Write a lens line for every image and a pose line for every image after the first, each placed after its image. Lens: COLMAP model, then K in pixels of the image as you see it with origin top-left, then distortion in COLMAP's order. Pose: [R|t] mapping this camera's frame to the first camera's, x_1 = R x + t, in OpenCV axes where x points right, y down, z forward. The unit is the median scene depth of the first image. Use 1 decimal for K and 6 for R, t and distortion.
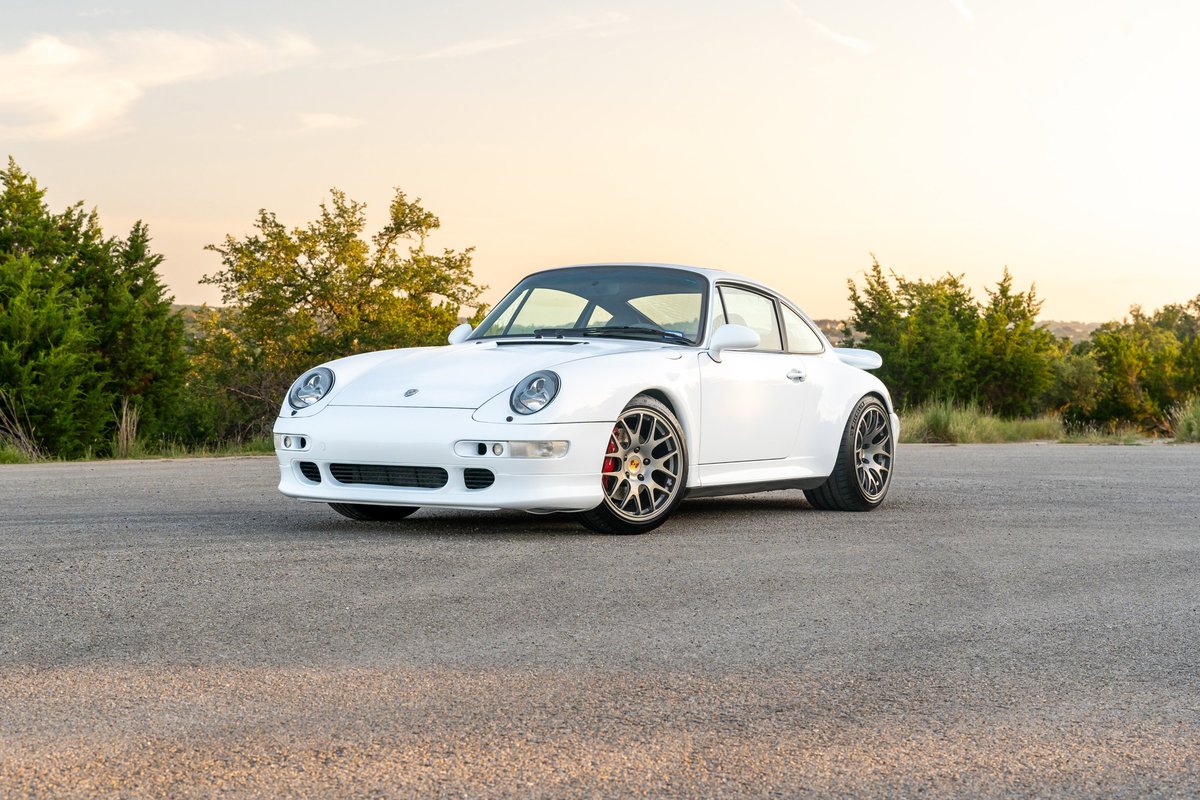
lens RADIAL K [[2276.9, 0, 600.0], [0, 2276.9, 400.0], [0, 0, 1]] dist [-0.005014, -0.041127]
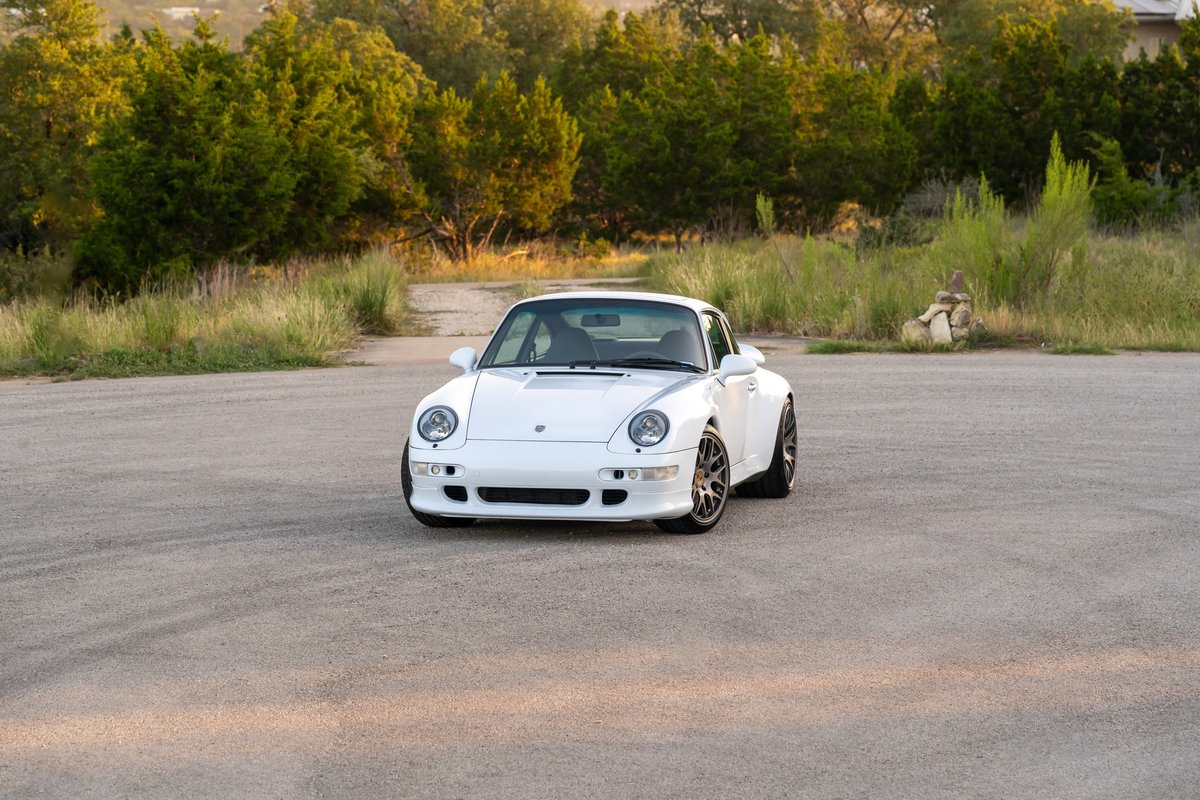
lens RADIAL K [[5145.2, 0, 600.0], [0, 5145.2, 400.0], [0, 0, 1]] dist [0.115207, 1.175174]
pose [[0.944312, -0.030360, 0.327648, -0.858296], [0.009488, 0.997833, 0.065113, -0.177894], [-0.328914, -0.058378, 0.942554, -1.475004]]
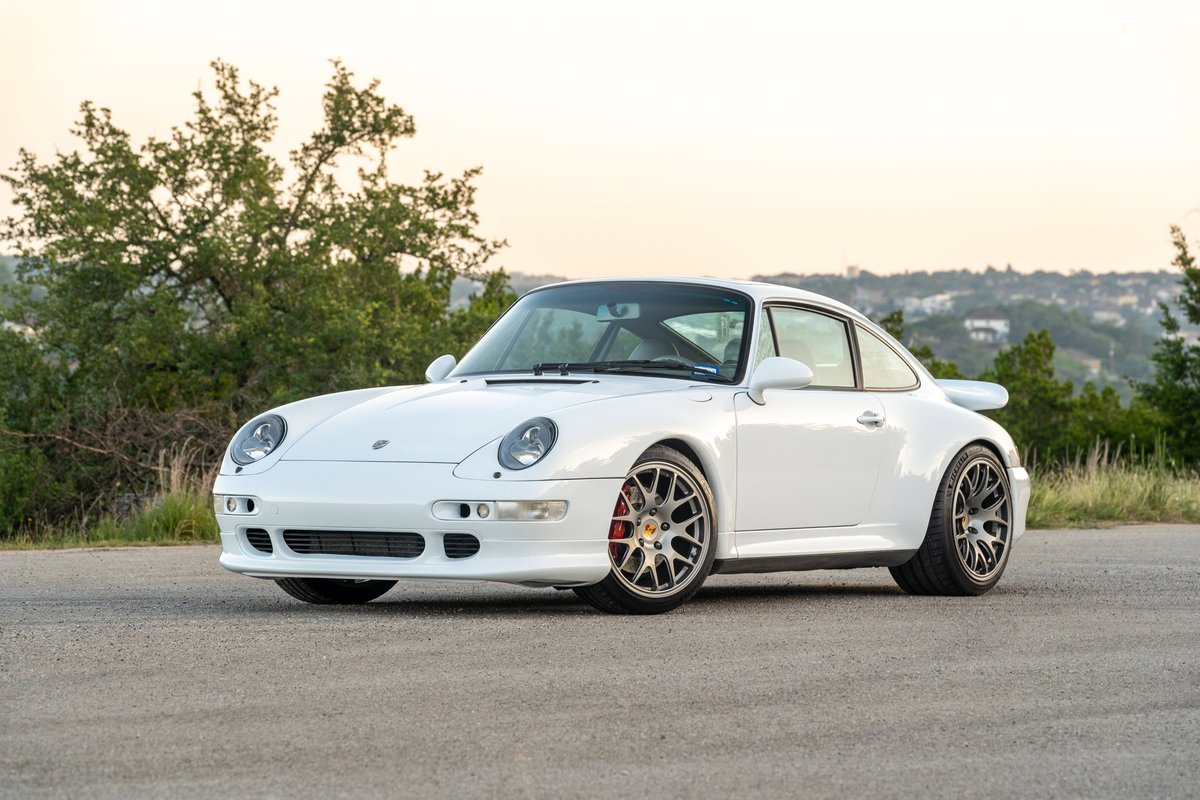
lens RADIAL K [[5145.2, 0, 600.0], [0, 5145.2, 400.0], [0, 0, 1]] dist [0.115207, 1.175174]
pose [[0.999375, -0.005460, -0.034922, 0.055323], [0.005095, 0.999931, -0.010546, 0.000677], [0.034977, 0.010361, 0.999334, -0.769949]]
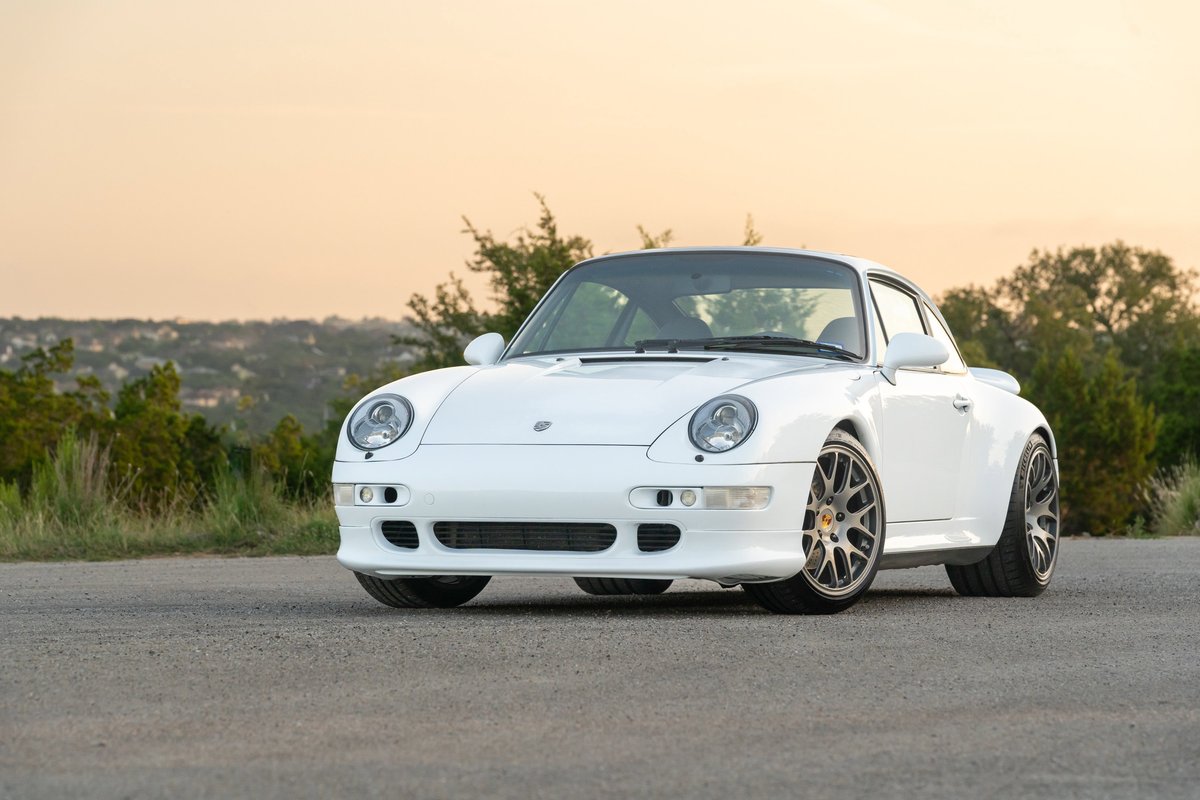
lens RADIAL K [[5145.2, 0, 600.0], [0, 5145.2, 400.0], [0, 0, 1]] dist [0.115207, 1.175174]
pose [[0.981182, -0.005248, 0.193015, -0.340031], [0.009008, 0.999786, -0.018610, 0.017307], [-0.192876, 0.019998, 0.981019, -0.571583]]
